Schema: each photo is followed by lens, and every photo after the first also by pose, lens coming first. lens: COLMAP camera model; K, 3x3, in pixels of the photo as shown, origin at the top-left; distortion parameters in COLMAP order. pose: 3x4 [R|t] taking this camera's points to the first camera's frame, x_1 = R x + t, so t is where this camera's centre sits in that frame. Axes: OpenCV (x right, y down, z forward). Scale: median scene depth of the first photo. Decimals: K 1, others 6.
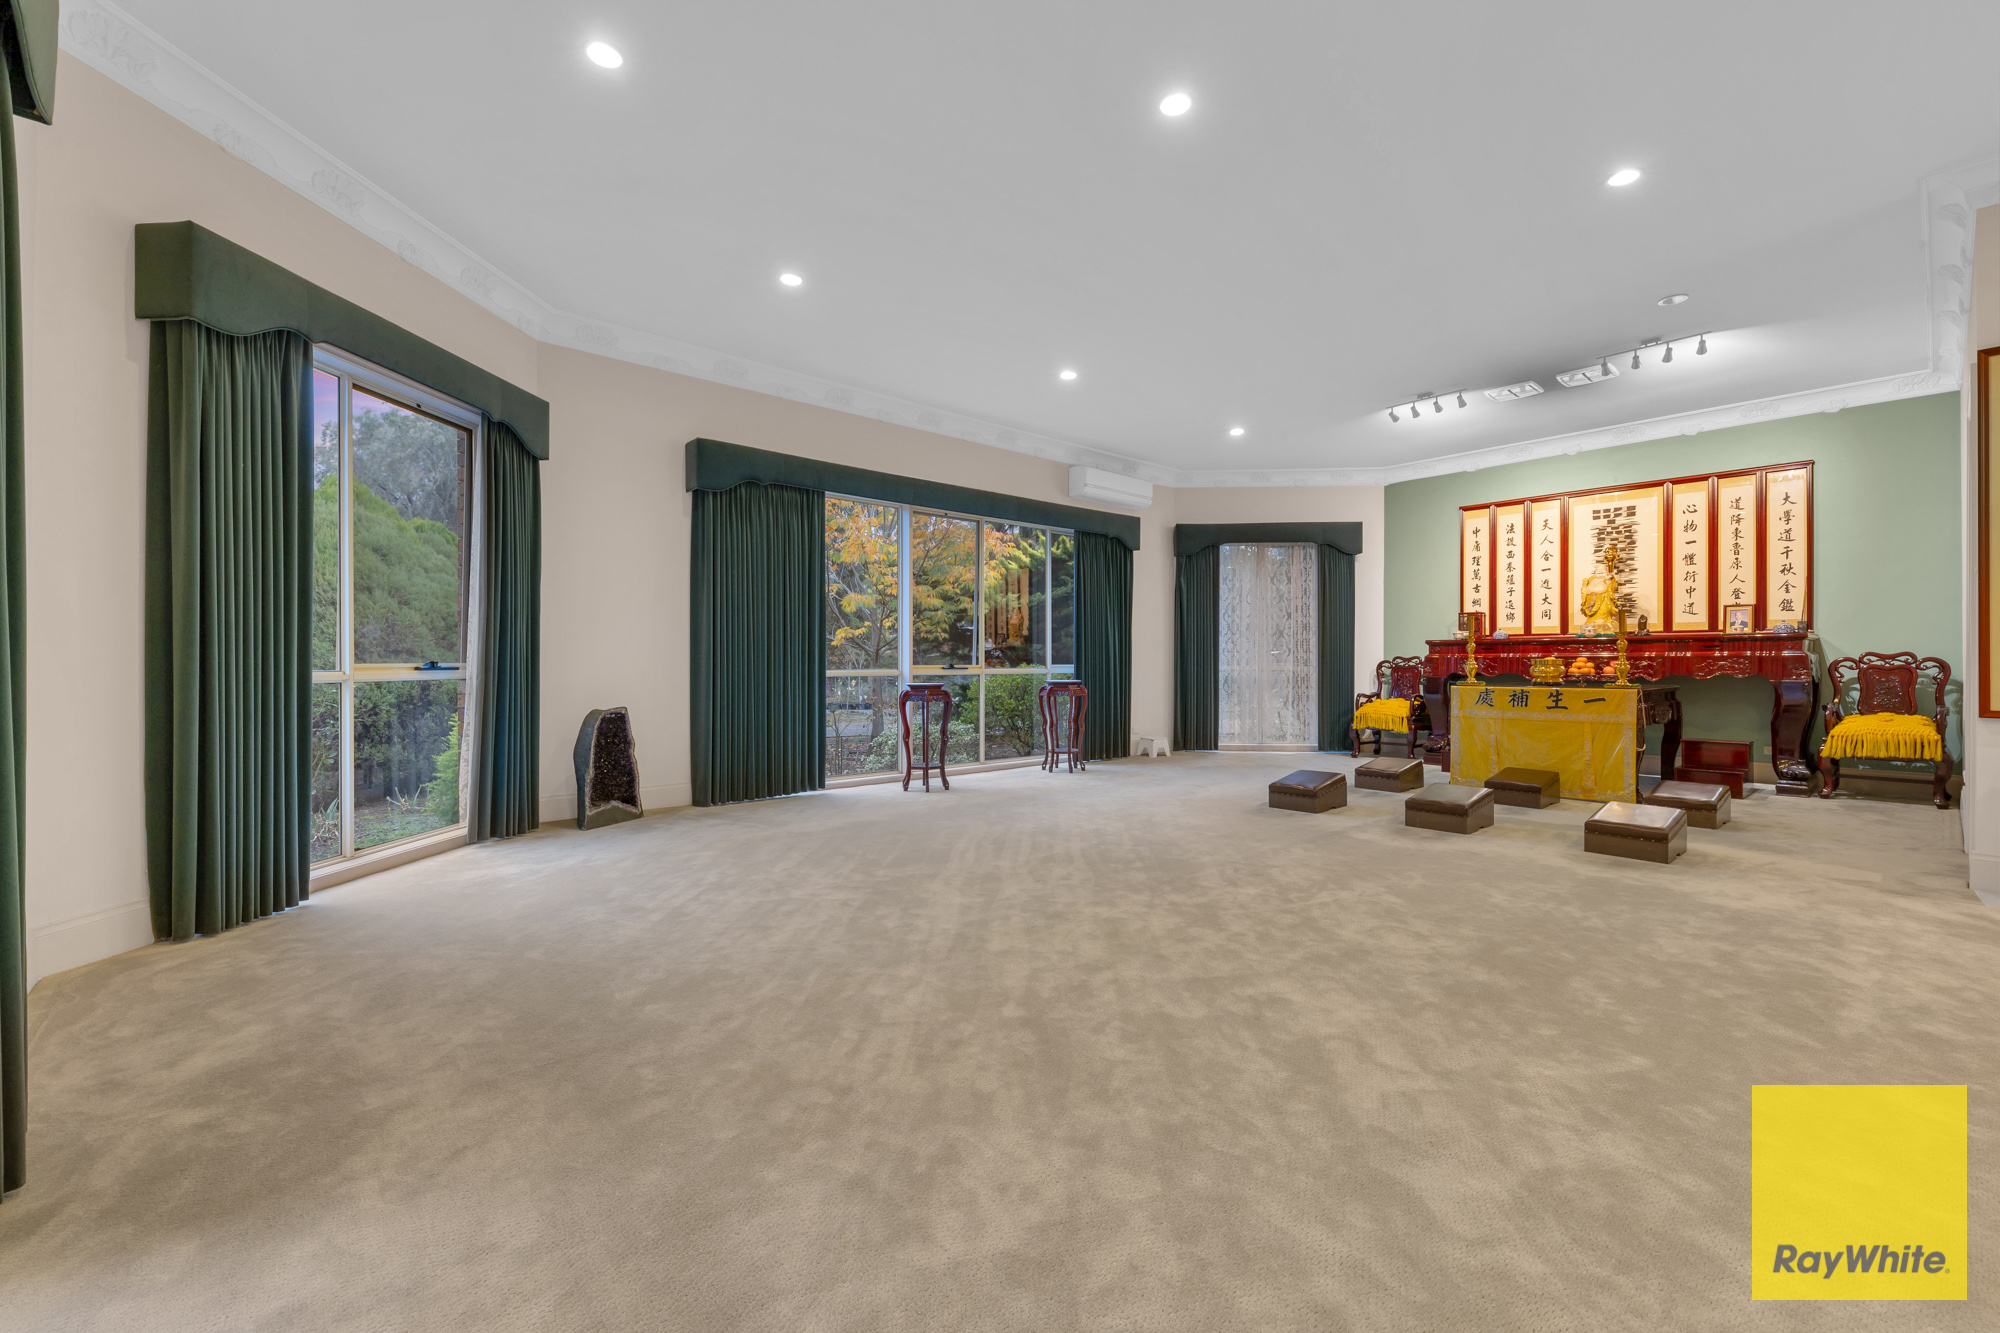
lens RADIAL K [[850.1, 0, 1006.3], [0, 850.1, 660.6], [0, 0, 1]] dist [0.013992, -0.008841]
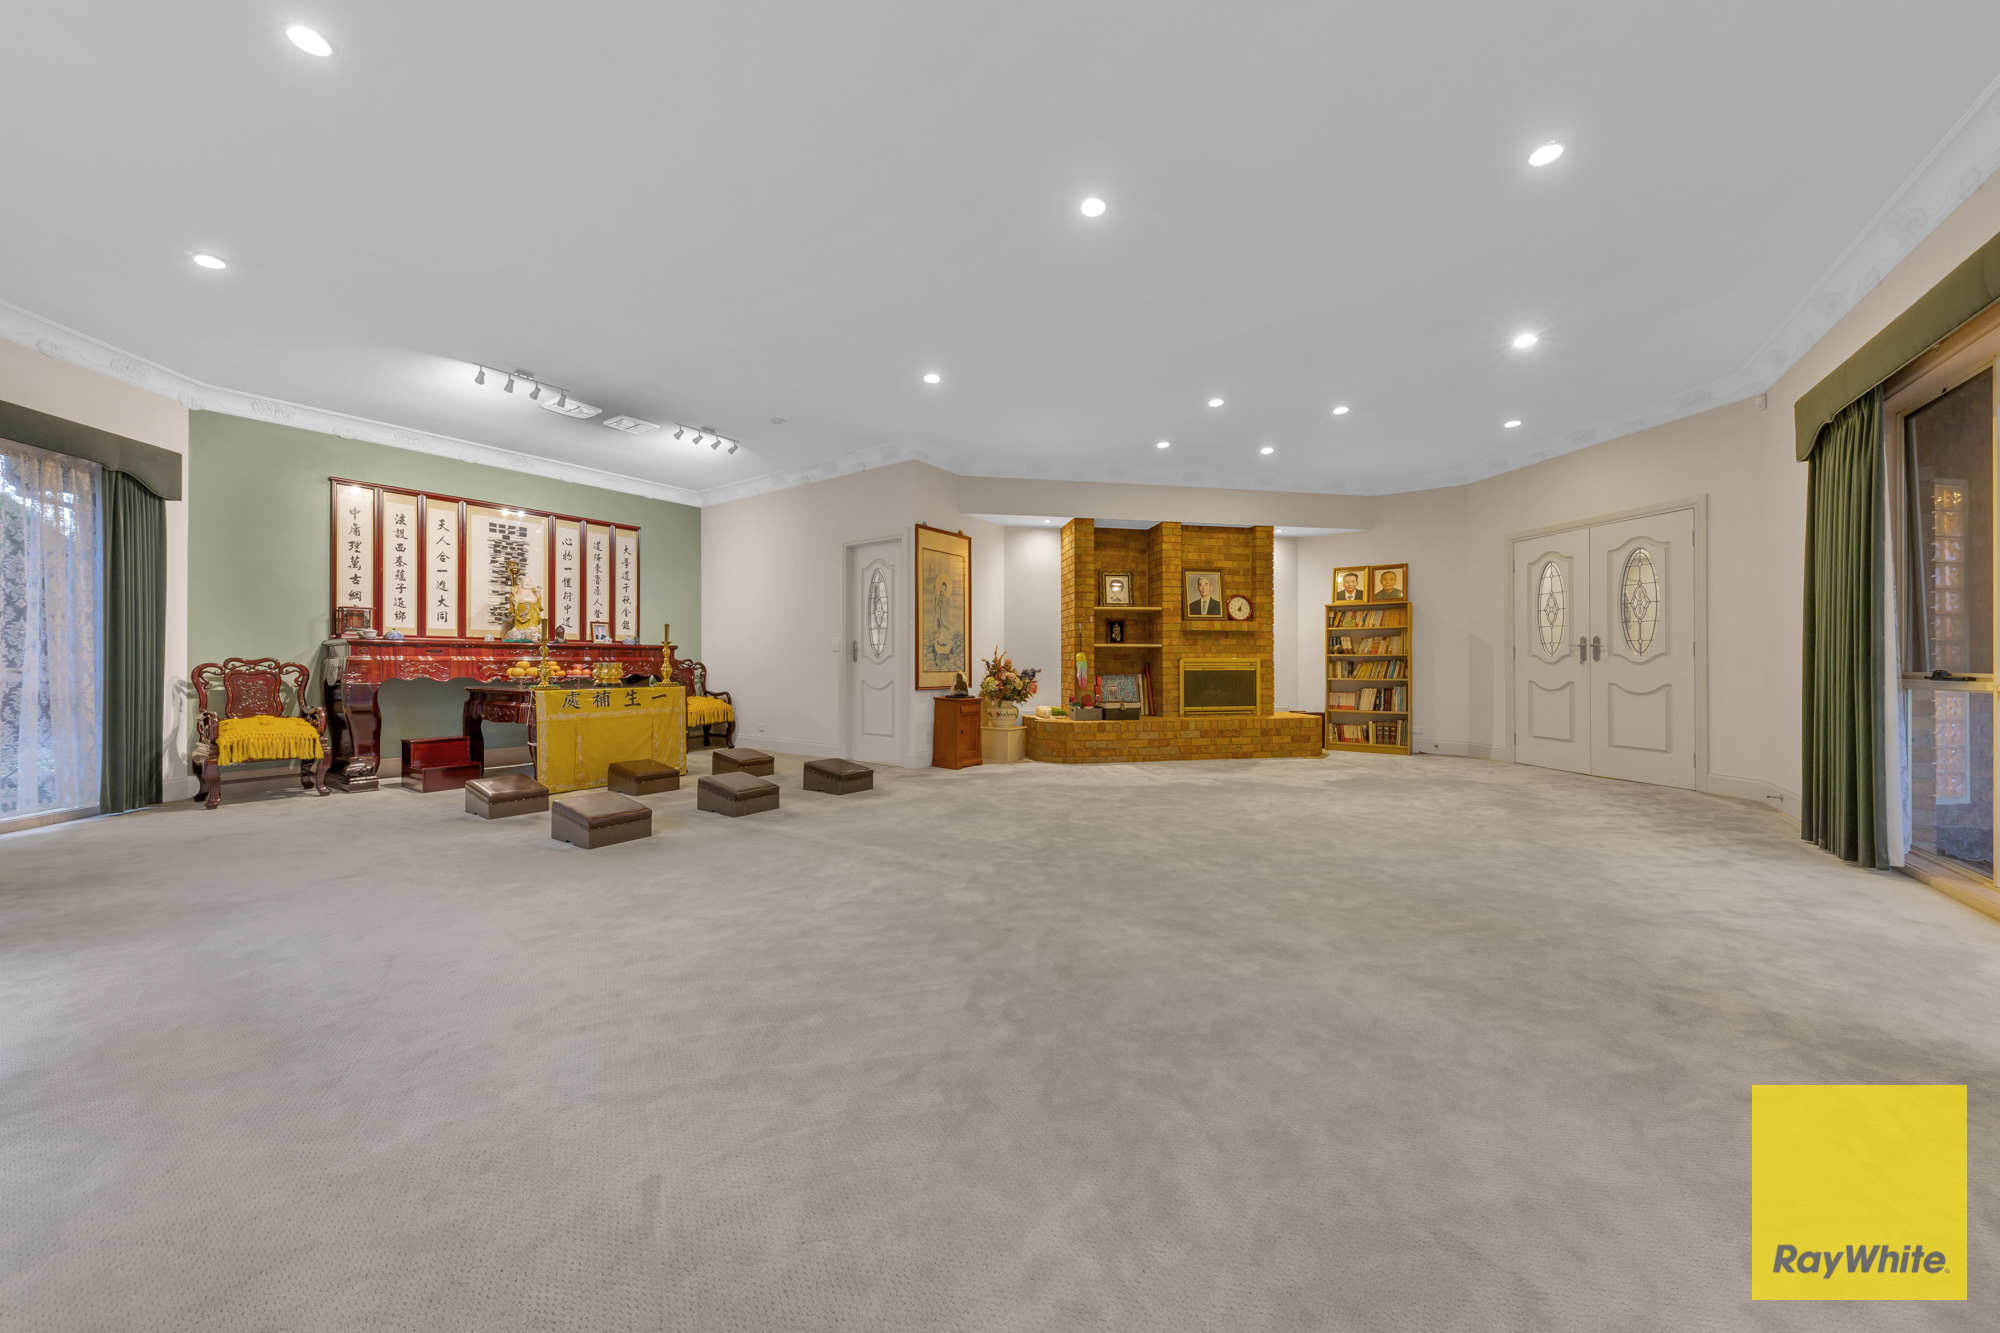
lens RADIAL K [[694.8, 0, 1003.1], [0, 694.8, 661.7], [0, 0, 1]] dist [0.009680, -0.000042]
pose [[-0.243887, 0.007011, 0.969778, -0.302375], [0.000224, 0.999974, -0.007173, 0.003474], [-0.969804, -0.001532, -0.243882, 0.575110]]
